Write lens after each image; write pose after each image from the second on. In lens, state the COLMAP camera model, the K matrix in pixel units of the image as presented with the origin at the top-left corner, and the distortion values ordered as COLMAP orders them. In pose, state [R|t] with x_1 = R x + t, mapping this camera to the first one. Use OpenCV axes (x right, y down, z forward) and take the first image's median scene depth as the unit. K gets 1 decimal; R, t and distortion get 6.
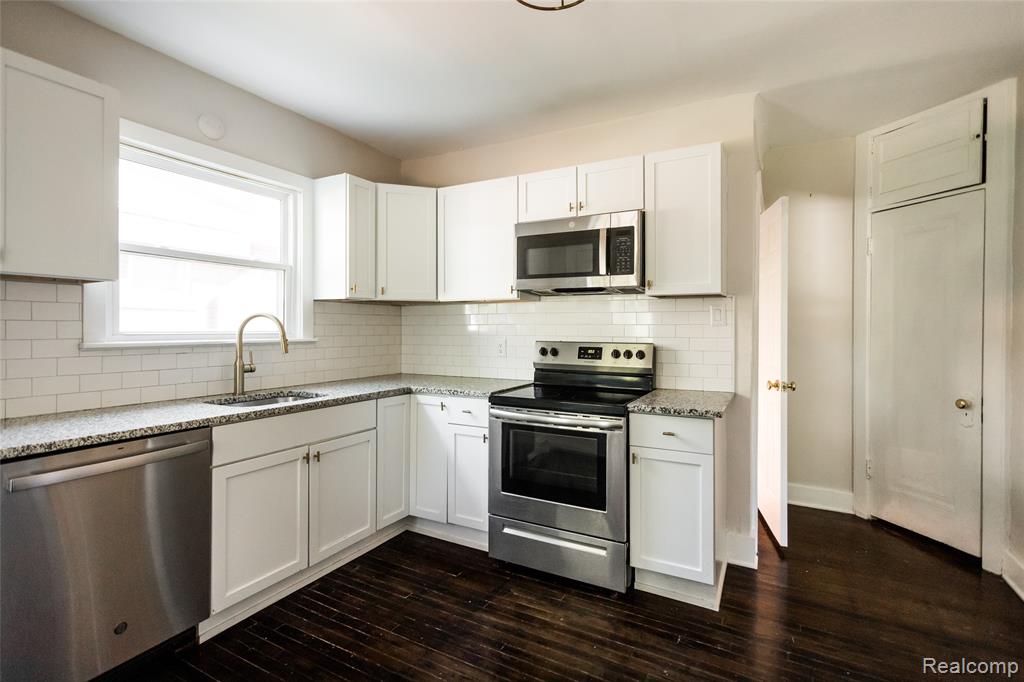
lens RADIAL K [[481.9, 0, 513.2], [0, 481.9, 325.2], [0, 0, 1]] dist [0.000241, 0.000433]
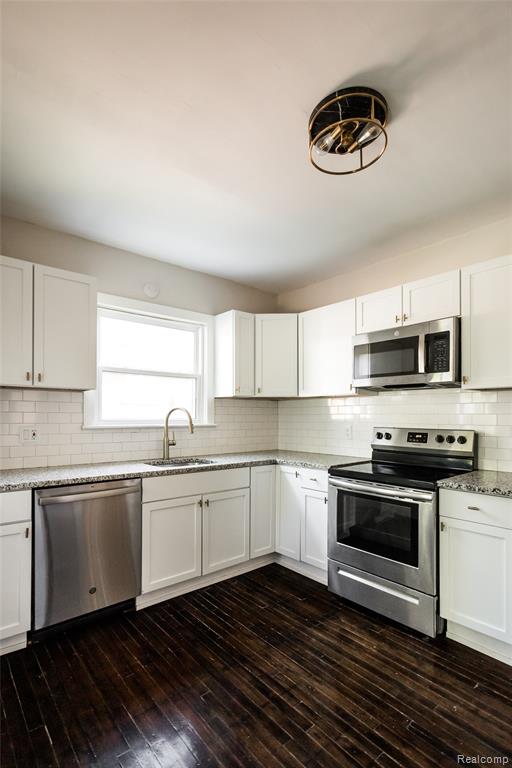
lens RADIAL K [[371.7, 0, 254.8], [0, 371.7, 414.4], [0, 0, 1]] dist [0.000994, 0.000314]
pose [[0.932994, -0.001538, -0.359887, 0.133079], [0.001835, 0.999998, 0.000483, -0.002220], [0.359886, -0.001111, 0.932996, -0.021559]]
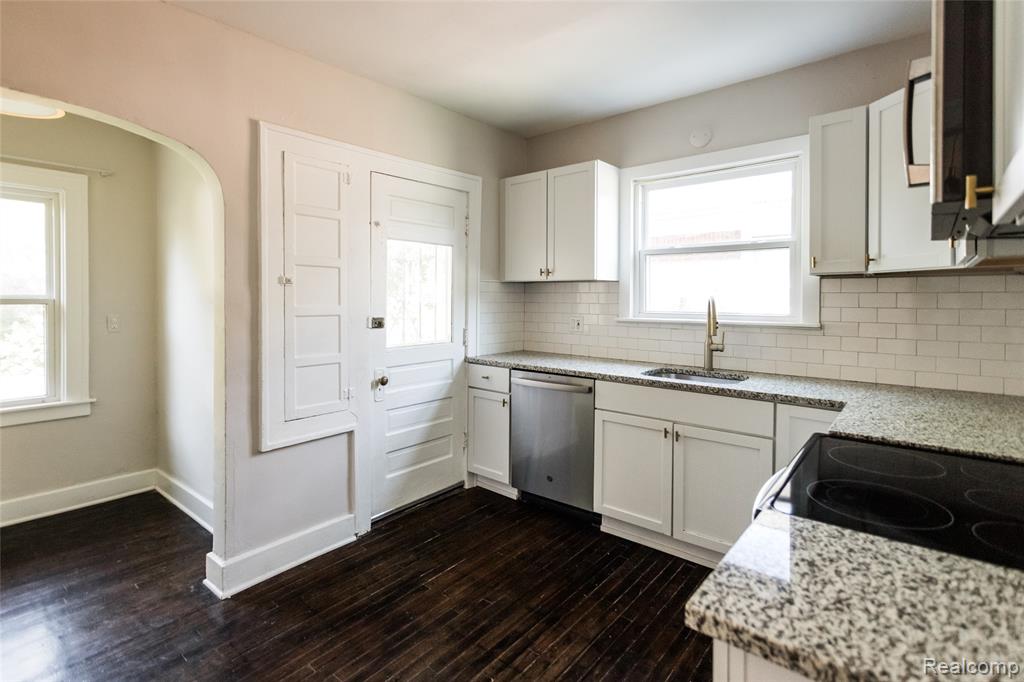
lens RADIAL K [[495.6, 0, 513.4], [0, 495.6, 301.5], [0, 0, 1]] dist [0.000994, 0.000314]
pose [[-0.189840, 0.004835, -0.981803, 0.633375], [0.000869, 0.999988, 0.004756, -0.019383], [0.981815, 0.000049, -0.189842, 0.772629]]
